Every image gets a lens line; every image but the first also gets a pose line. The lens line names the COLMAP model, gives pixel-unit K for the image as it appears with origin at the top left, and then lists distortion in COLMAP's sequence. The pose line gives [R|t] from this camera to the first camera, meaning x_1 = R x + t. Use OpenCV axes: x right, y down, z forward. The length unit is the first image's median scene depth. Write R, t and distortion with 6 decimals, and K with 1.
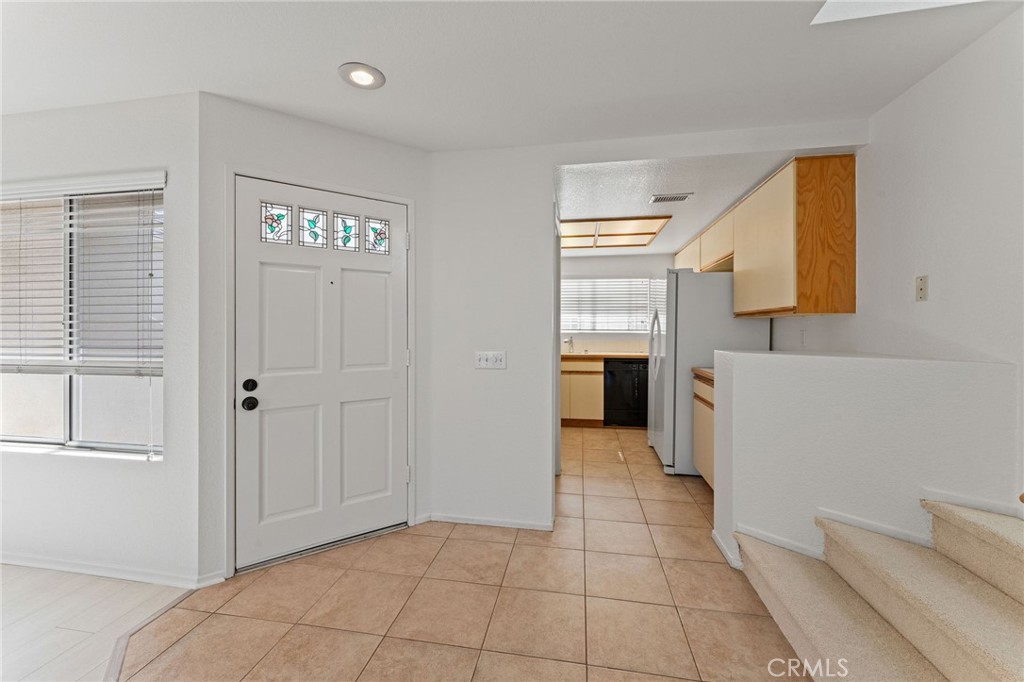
lens RADIAL K [[412.0, 0, 506.8], [0, 412.0, 323.0], [0, 0, 1]] dist [0.001950, -0.000528]
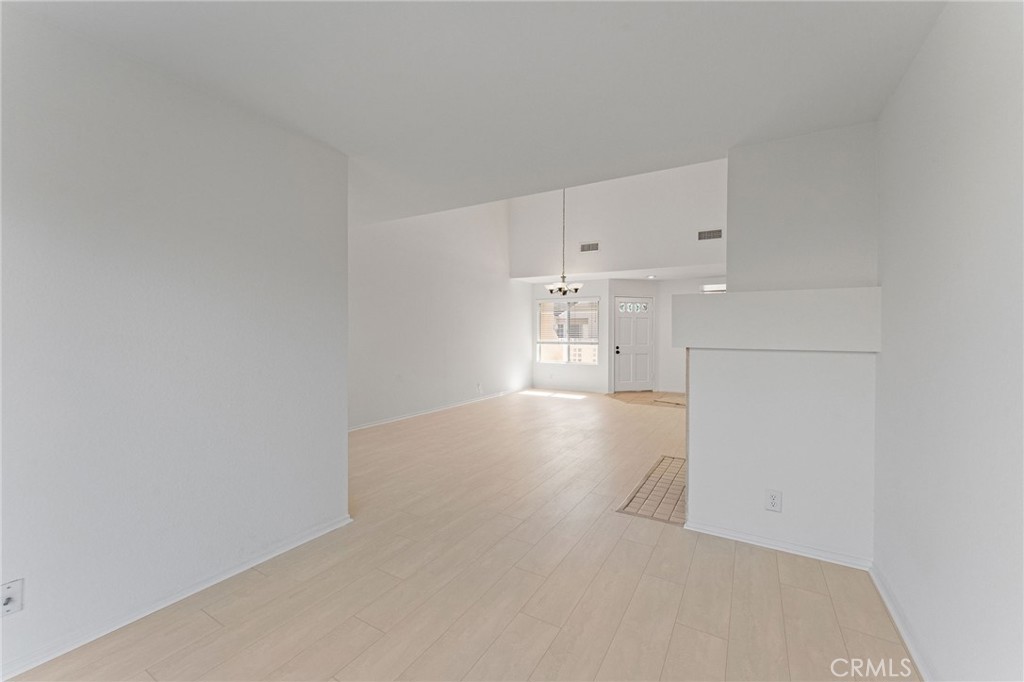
lens RADIAL K [[412.0, 0, 518.9], [0, 412.0, 338.5], [0, 0, 1]] dist [0.001950, -0.000528]
pose [[0.945335, 0.007105, -0.326024, -0.190687], [0.000014, 0.999762, 0.021828, -0.026417], [0.326101, -0.020639, 0.945109, -2.829985]]
